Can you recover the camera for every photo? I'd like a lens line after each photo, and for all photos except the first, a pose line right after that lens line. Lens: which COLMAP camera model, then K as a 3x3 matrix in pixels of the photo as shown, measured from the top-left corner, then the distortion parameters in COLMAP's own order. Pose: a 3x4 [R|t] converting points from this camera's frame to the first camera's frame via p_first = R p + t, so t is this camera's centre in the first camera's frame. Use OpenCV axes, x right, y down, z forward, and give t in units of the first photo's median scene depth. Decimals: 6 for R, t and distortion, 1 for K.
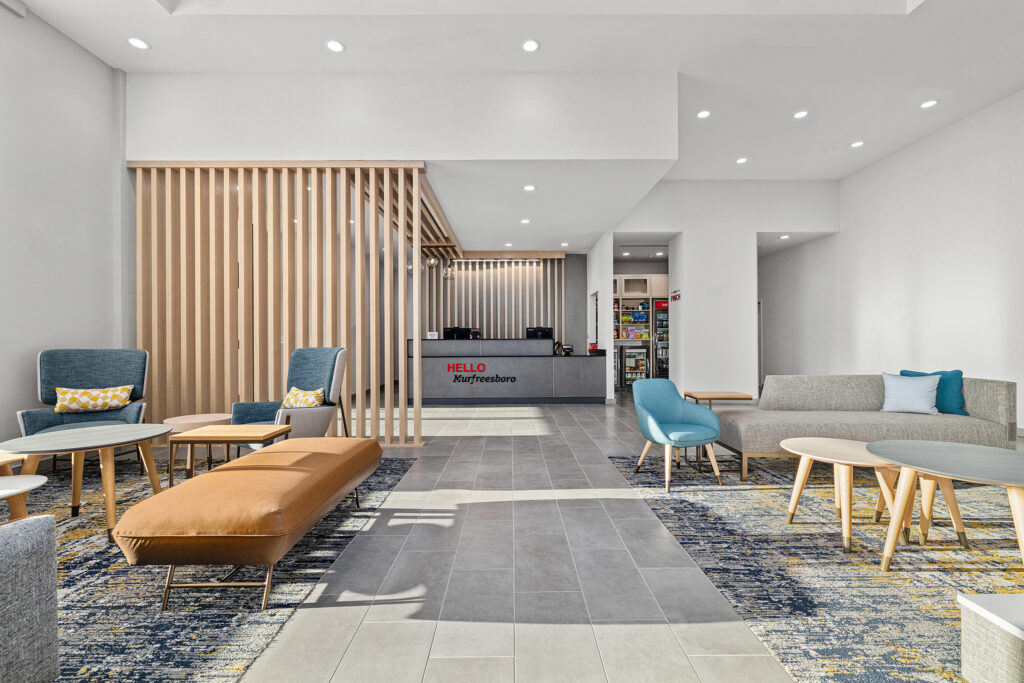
lens RADIAL K [[440.6, 0, 511.5], [0, 440.6, 342.5], [0, 0, 1]] dist [0.012376, 0.000616]
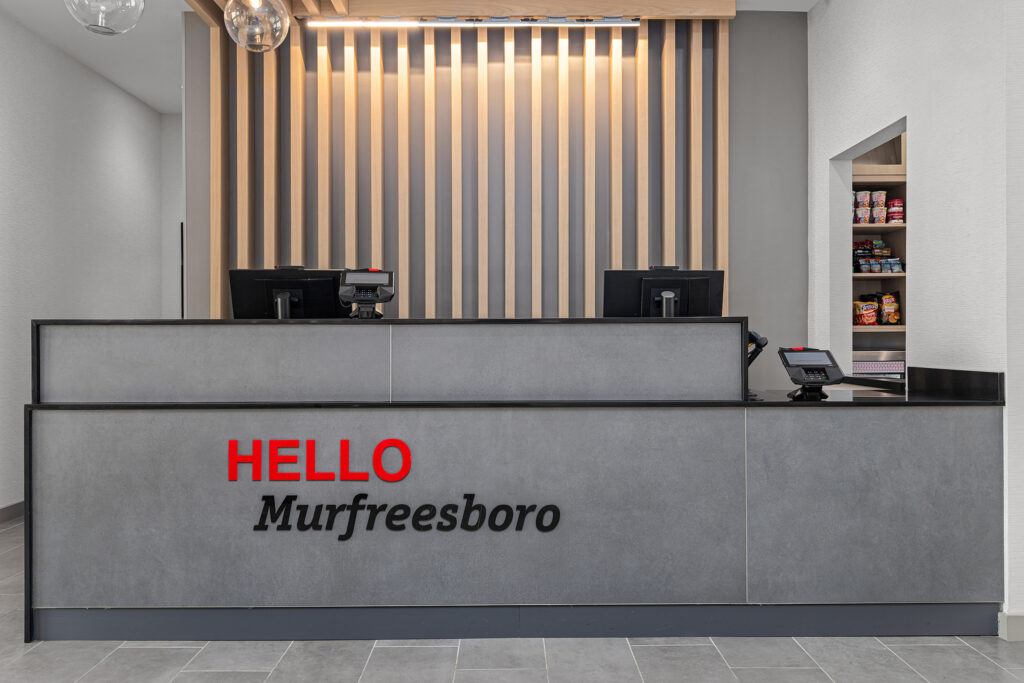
lens RADIAL K [[813.2, 0, 512.3], [0, 813.2, 338.9], [0, 0, 1]] dist [-0.001760, -0.000223]
pose [[0.999999, 0.001258, -0.000988, -0.012378], [-0.001248, 0.999951, 0.009868, -0.002972], [0.001000, -0.009867, 0.999951, 0.614488]]
